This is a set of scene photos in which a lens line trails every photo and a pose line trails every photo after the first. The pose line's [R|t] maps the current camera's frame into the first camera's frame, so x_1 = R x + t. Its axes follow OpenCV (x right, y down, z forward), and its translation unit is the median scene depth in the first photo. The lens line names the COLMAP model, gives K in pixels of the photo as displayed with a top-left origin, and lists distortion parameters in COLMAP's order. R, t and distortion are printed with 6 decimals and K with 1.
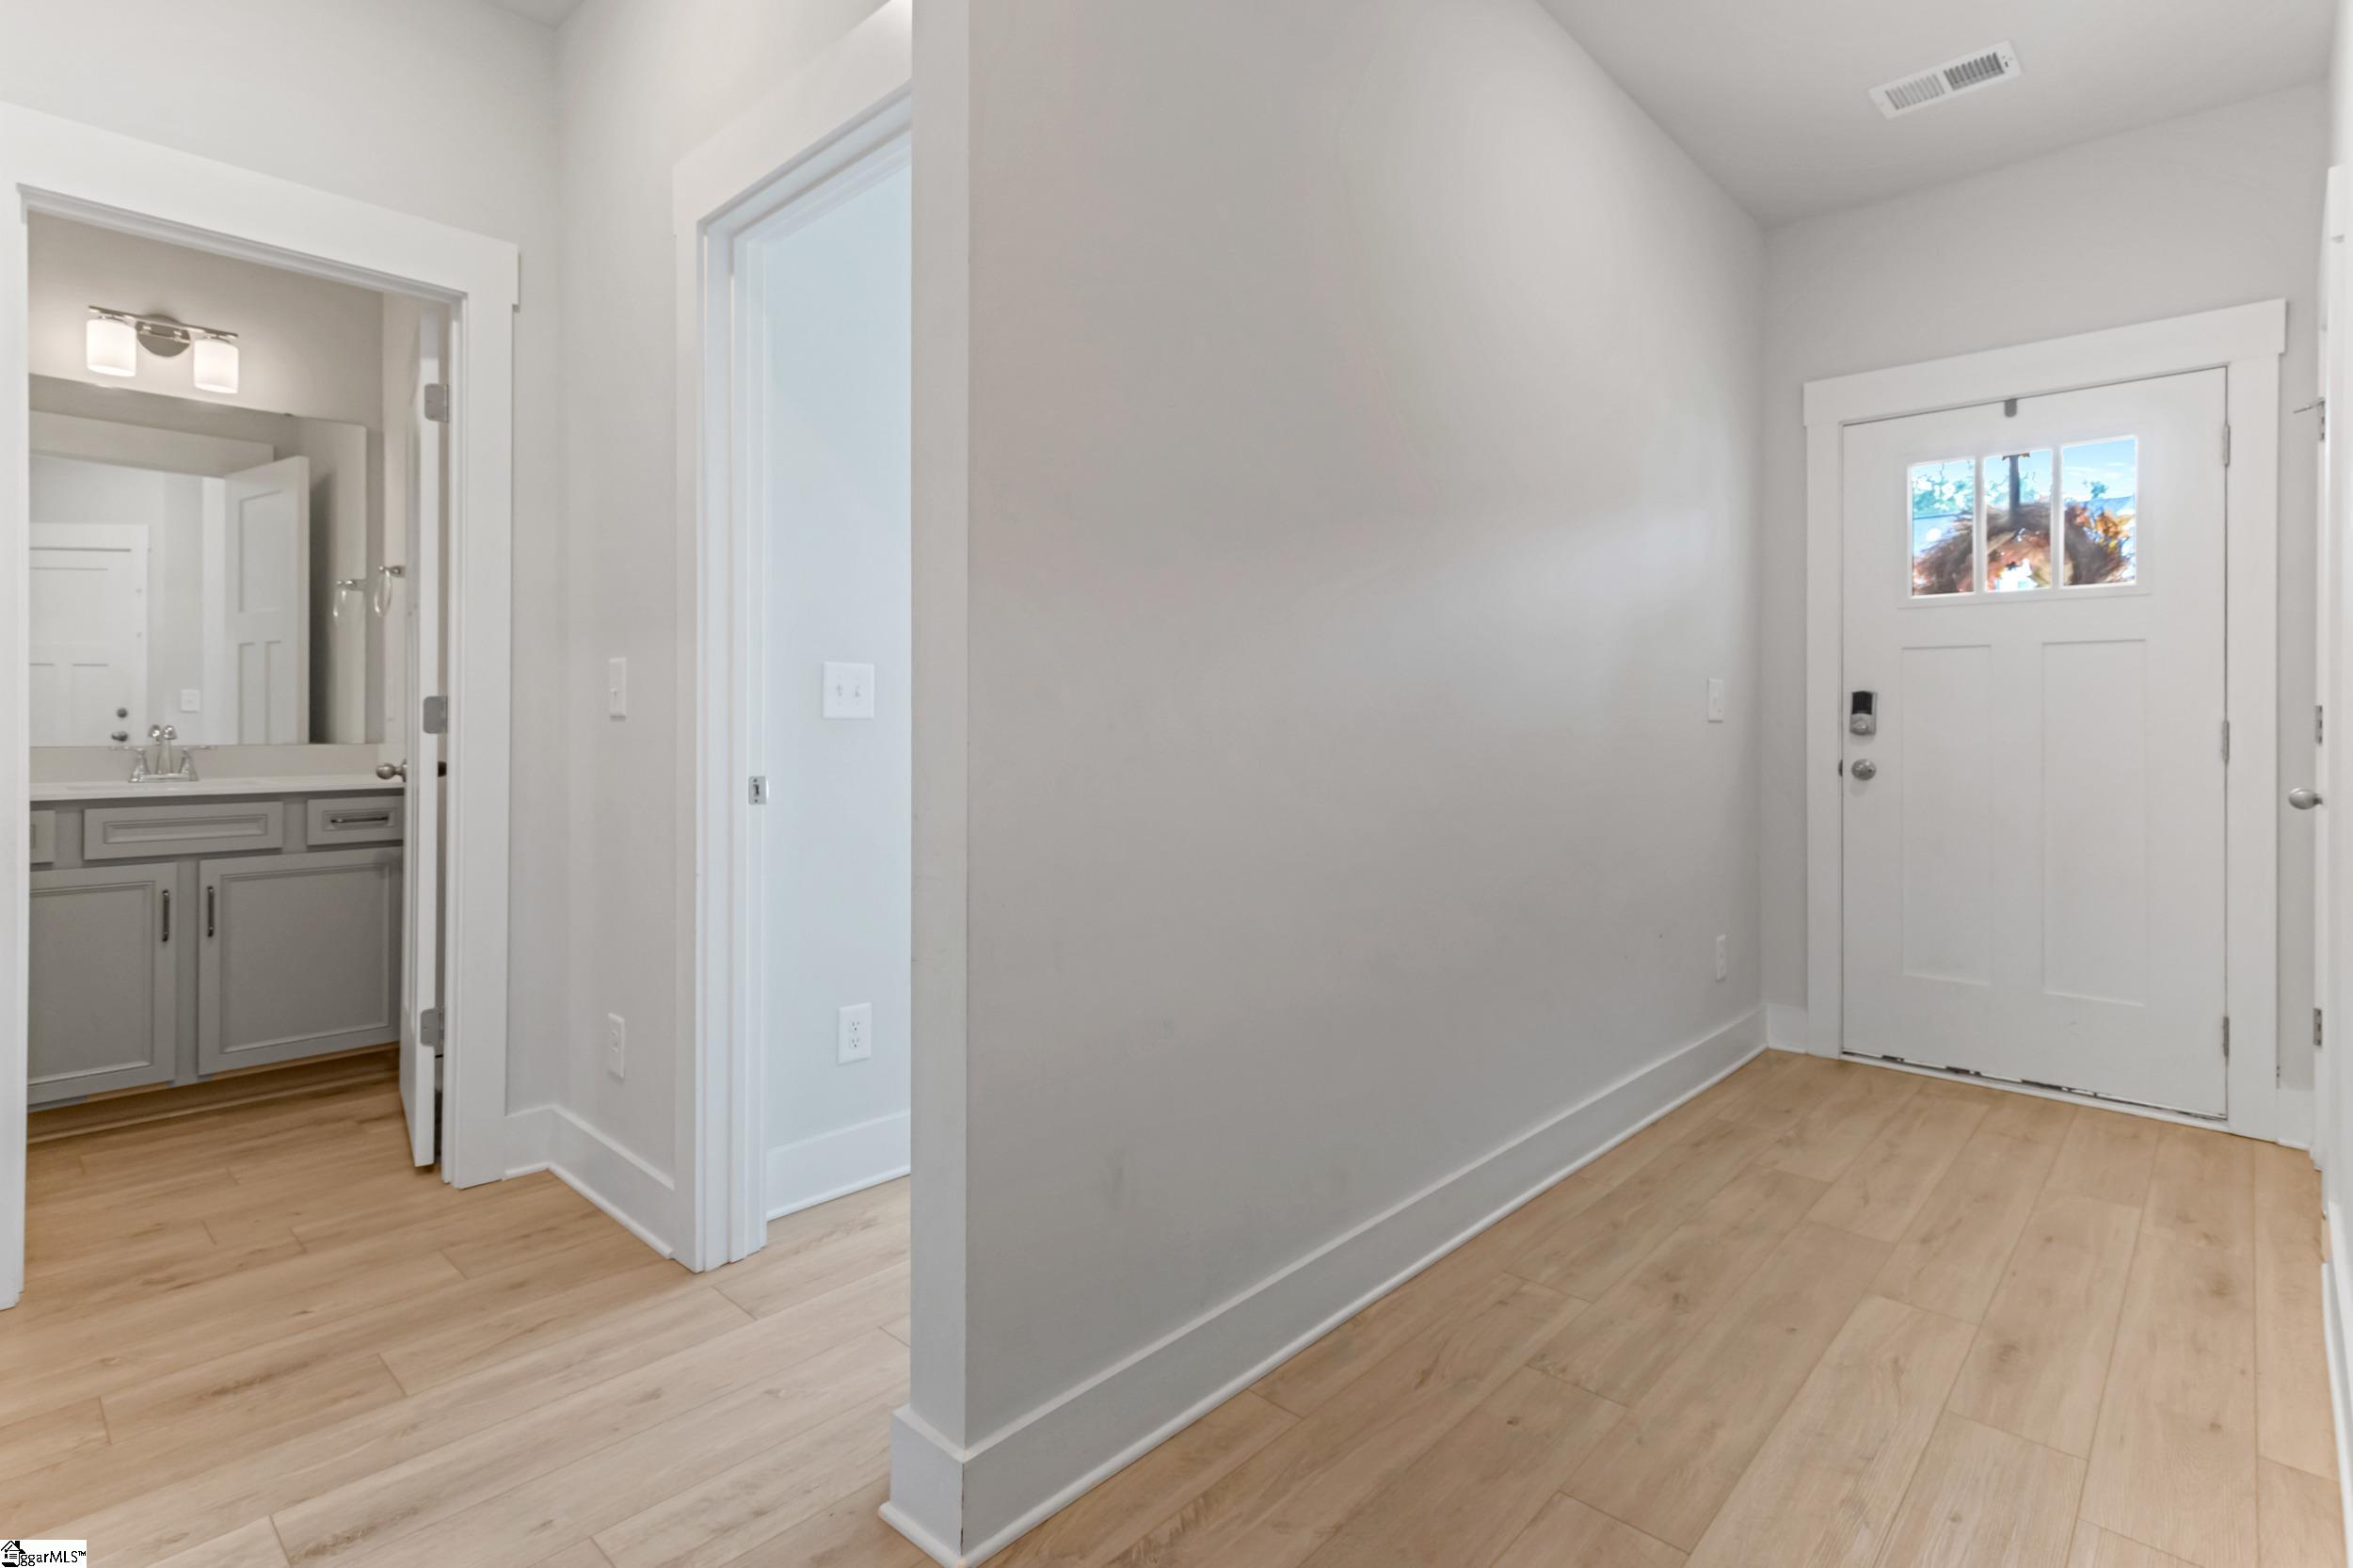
lens RADIAL K [[1134.5, 0, 1180.4], [0, 1134.5, 723.4], [0, 0, 1]] dist [0.001969, 0.000457]
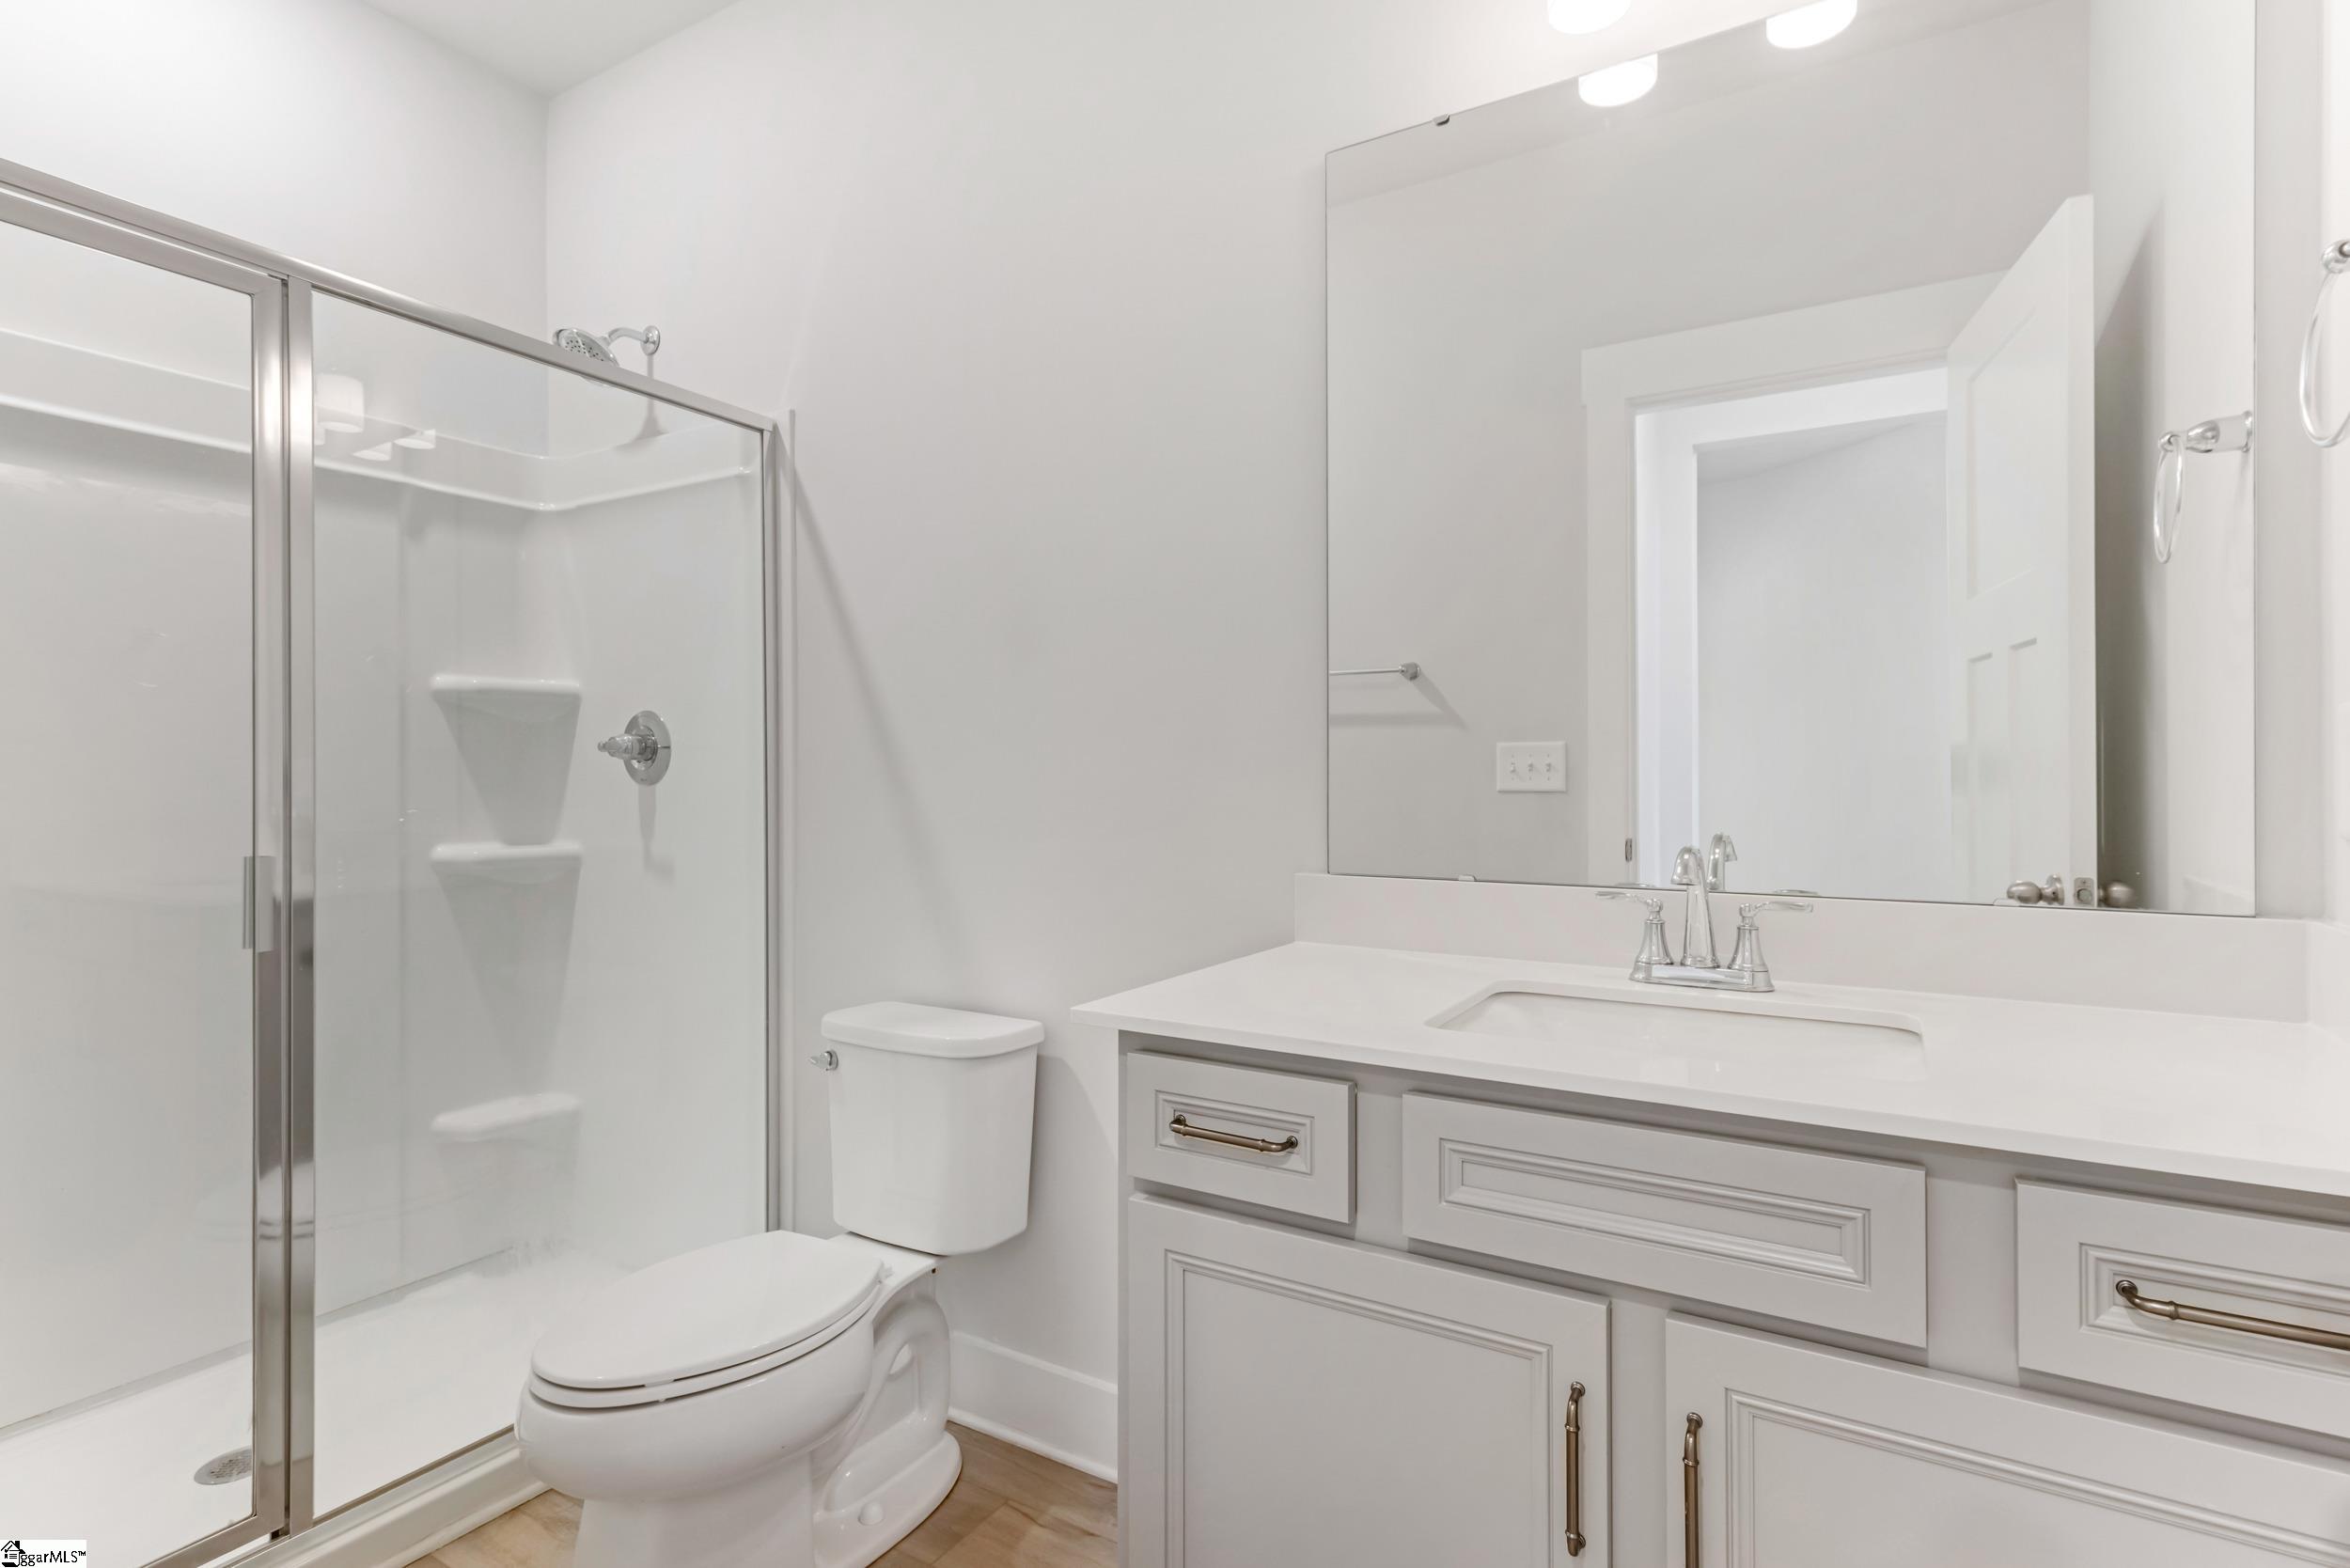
lens RADIAL K [[1133.1, 0, 1176.0], [0, 1133.1, 777.5], [0, 0, 1]] dist [0.001969, 0.000457]
pose [[0.208704, 0.001359, -0.977978, -0.561692], [0.001352, 0.999998, 0.001678, -0.023216], [0.977978, -0.001672, 0.208701, 0.764499]]
